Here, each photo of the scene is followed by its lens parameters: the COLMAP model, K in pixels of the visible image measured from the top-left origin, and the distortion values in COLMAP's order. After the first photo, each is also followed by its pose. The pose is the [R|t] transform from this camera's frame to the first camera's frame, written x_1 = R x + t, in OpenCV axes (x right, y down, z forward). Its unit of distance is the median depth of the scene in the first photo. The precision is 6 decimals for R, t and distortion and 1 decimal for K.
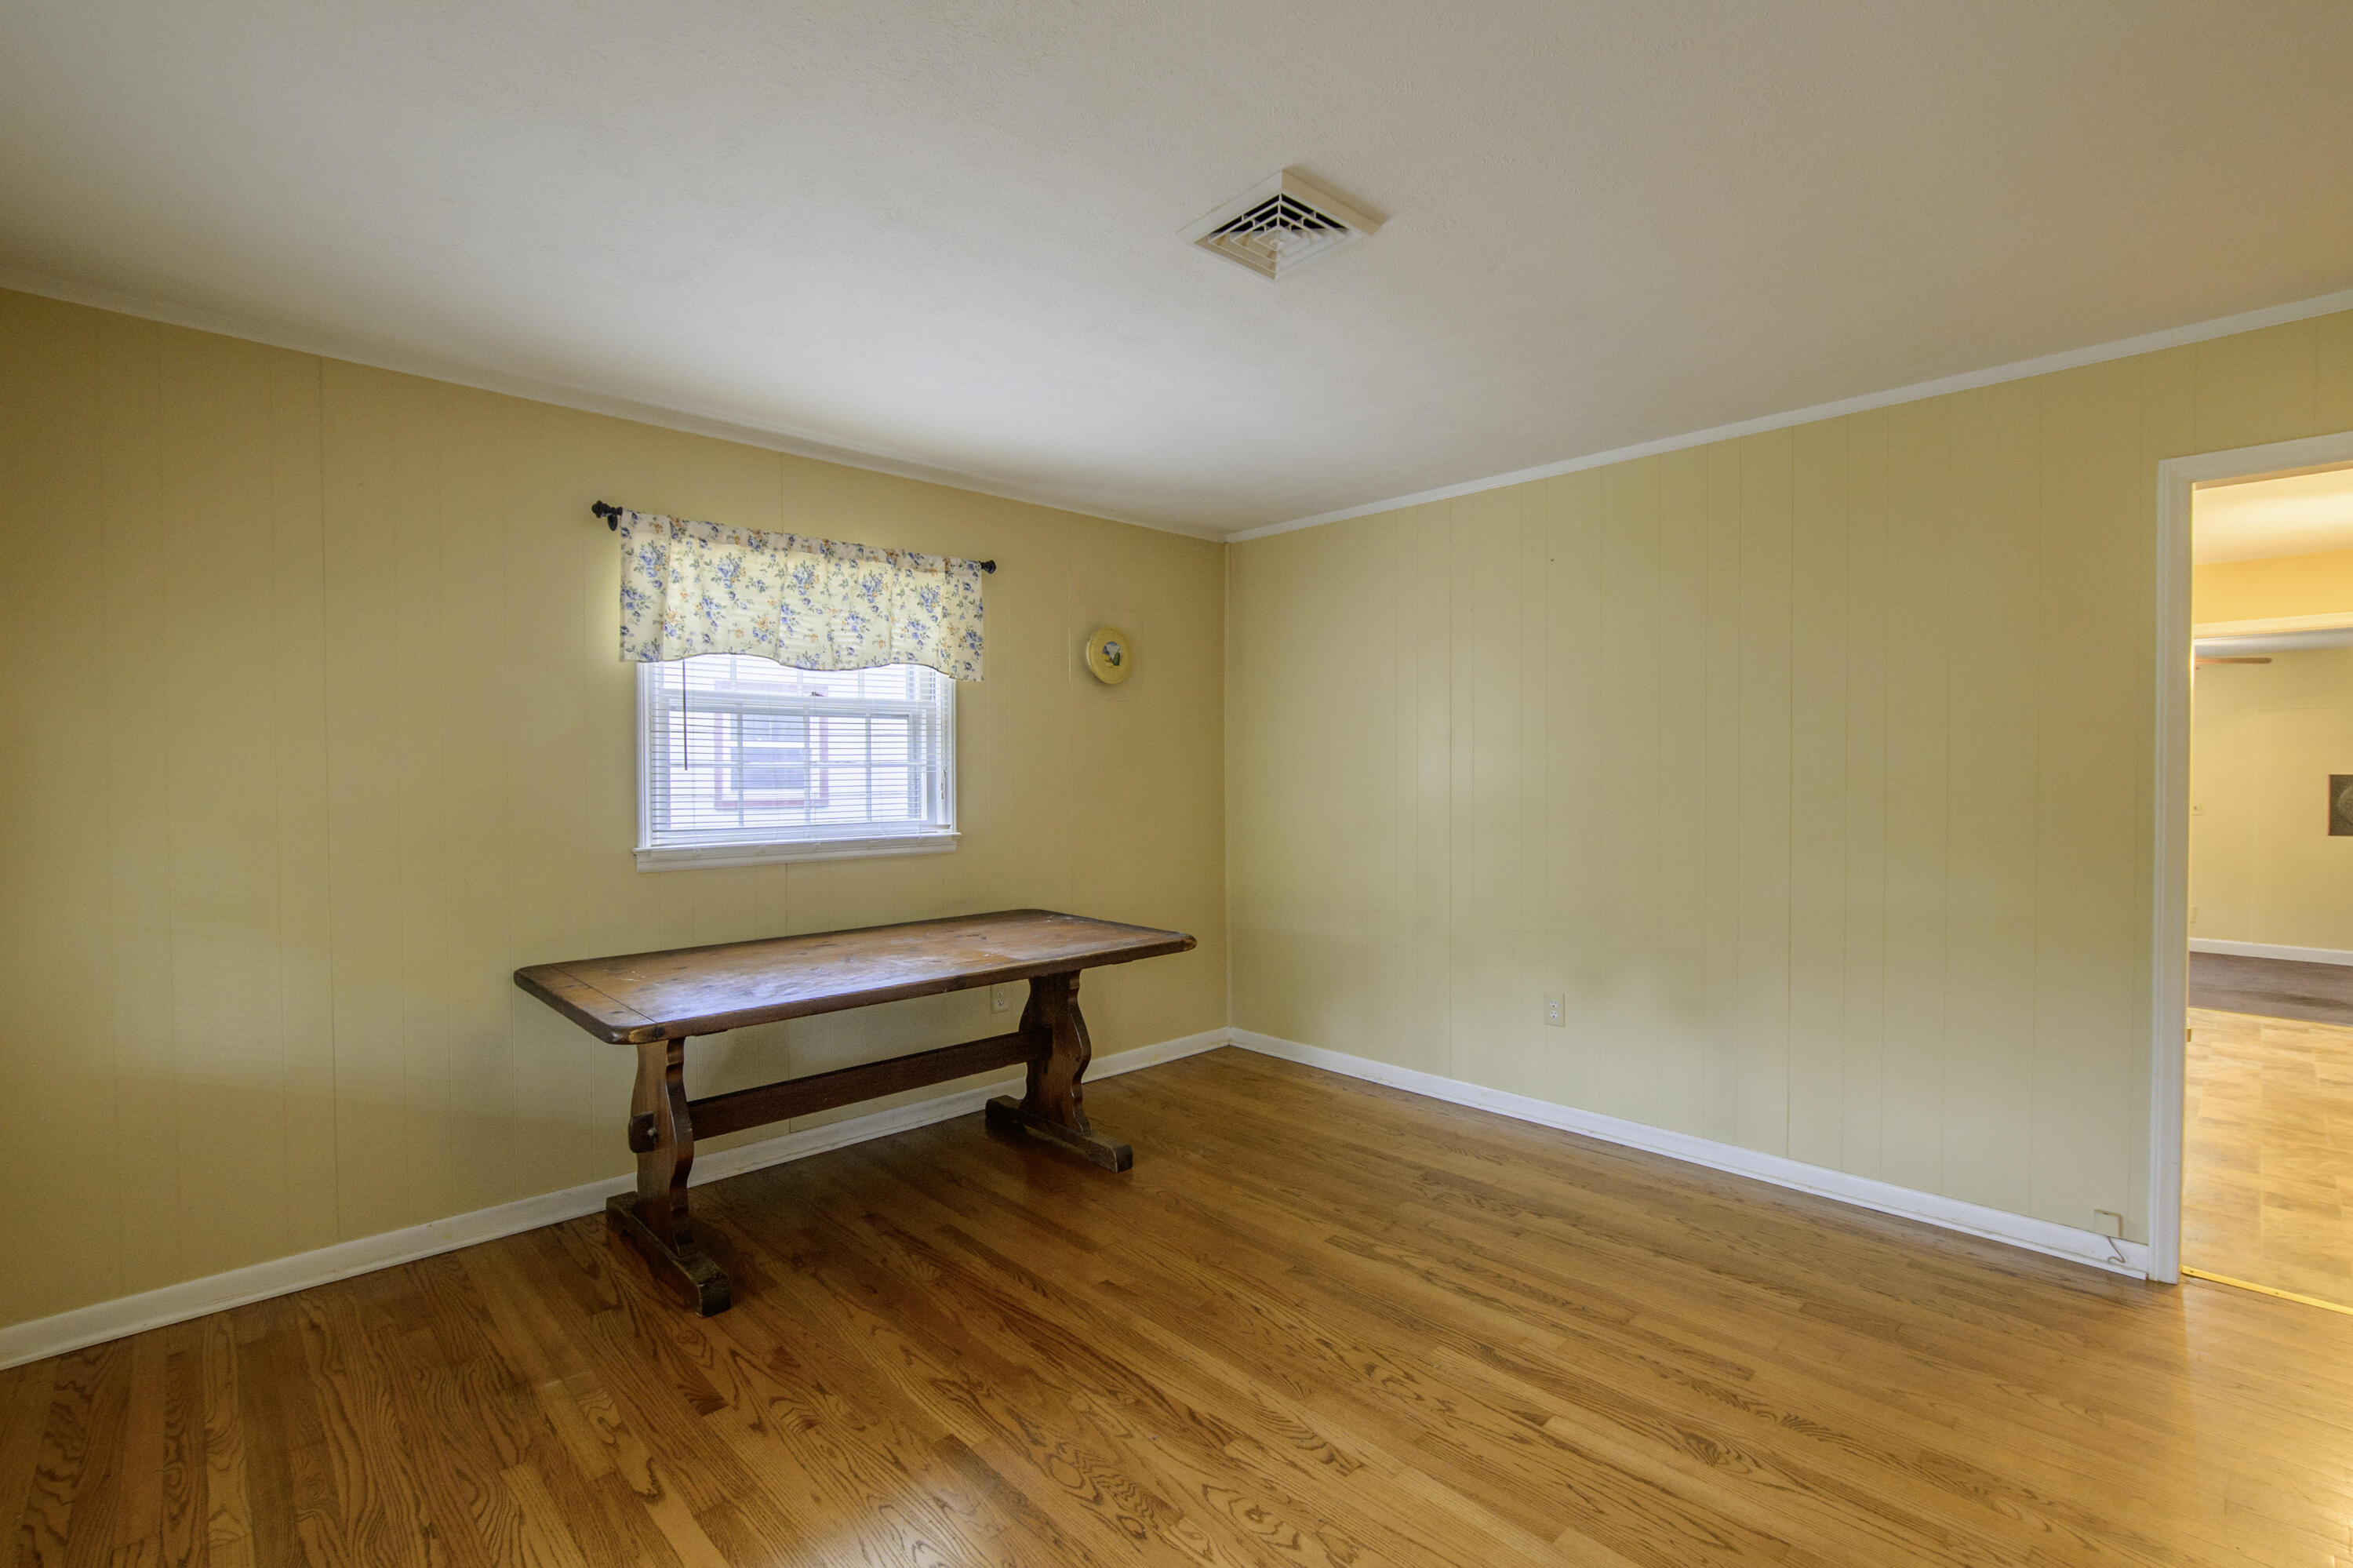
lens RADIAL K [[1057.8, 0, 1169.5], [0, 1057.8, 782.2], [0, 0, 1]] dist [-0.002237, -0.001165]
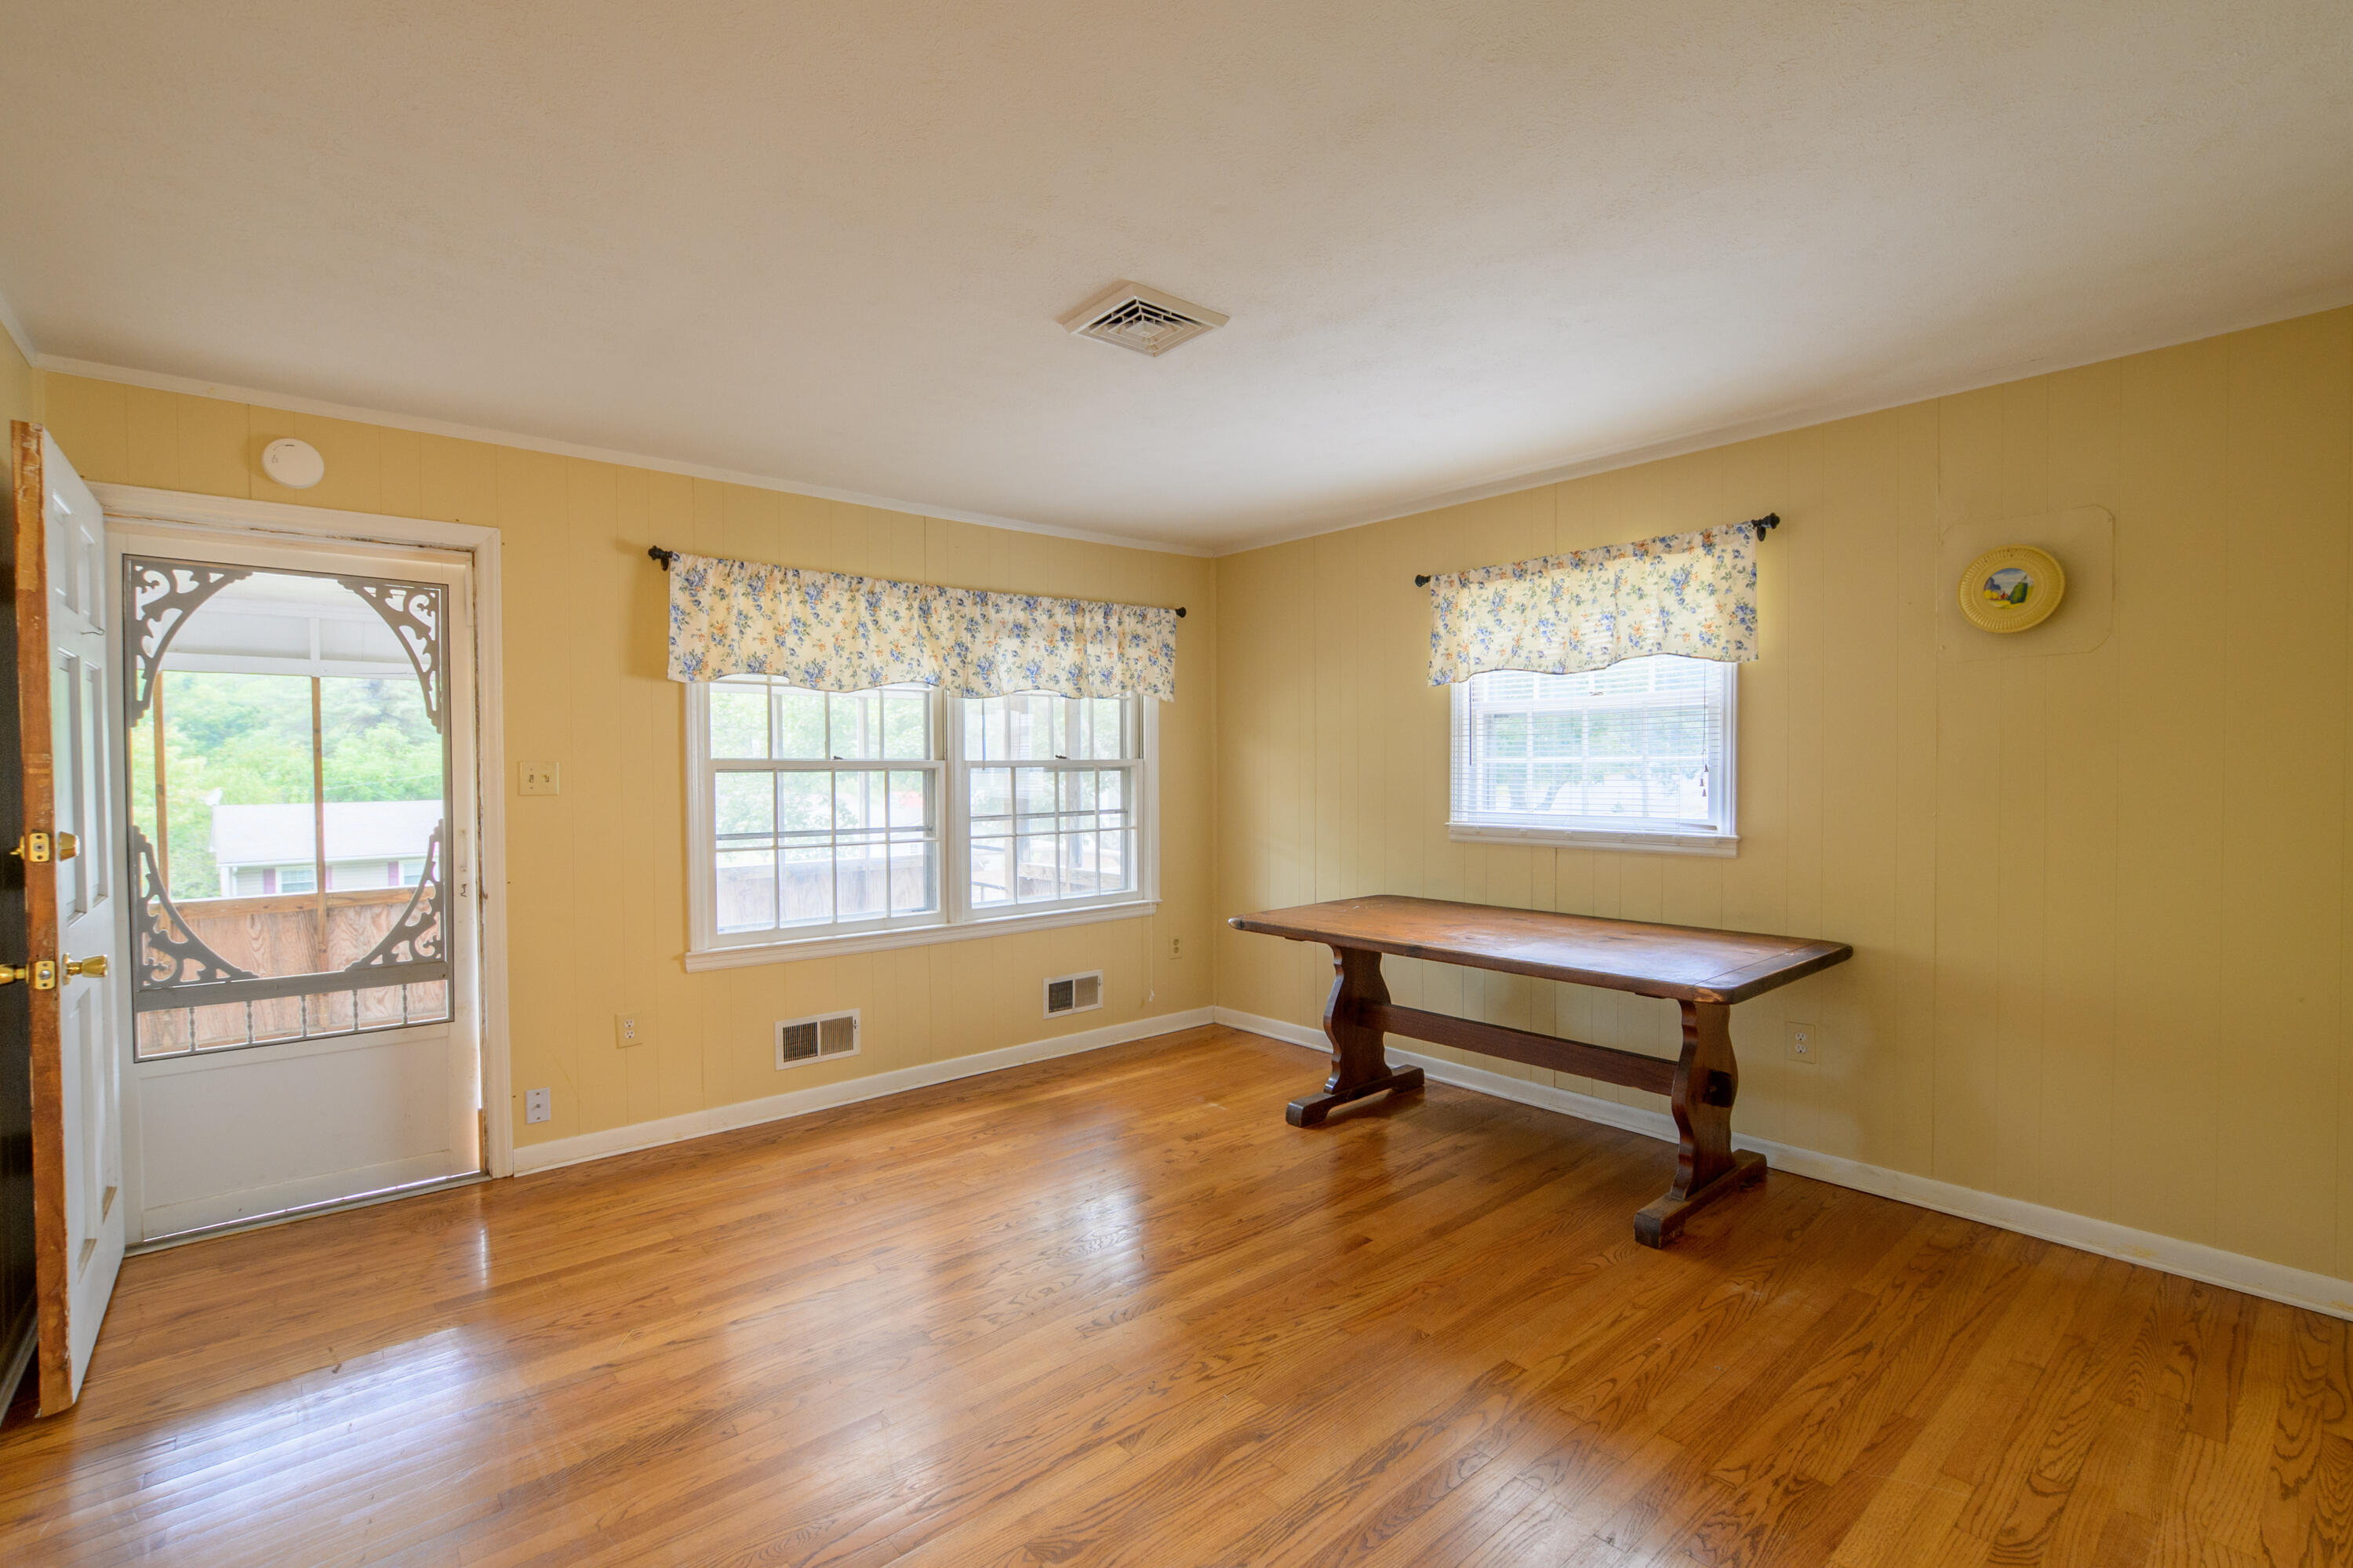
lens RADIAL K [[1057.8, 0, 1186.5], [0, 1057.8, 779.5], [0, 0, 1]] dist [-0.002237, -0.001165]
pose [[-0.043380, 0.015882, -0.998932, 0.801094], [-0.008440, 0.999832, 0.016263, -0.011028], [0.999023, 0.009137, -0.043239, 0.671865]]
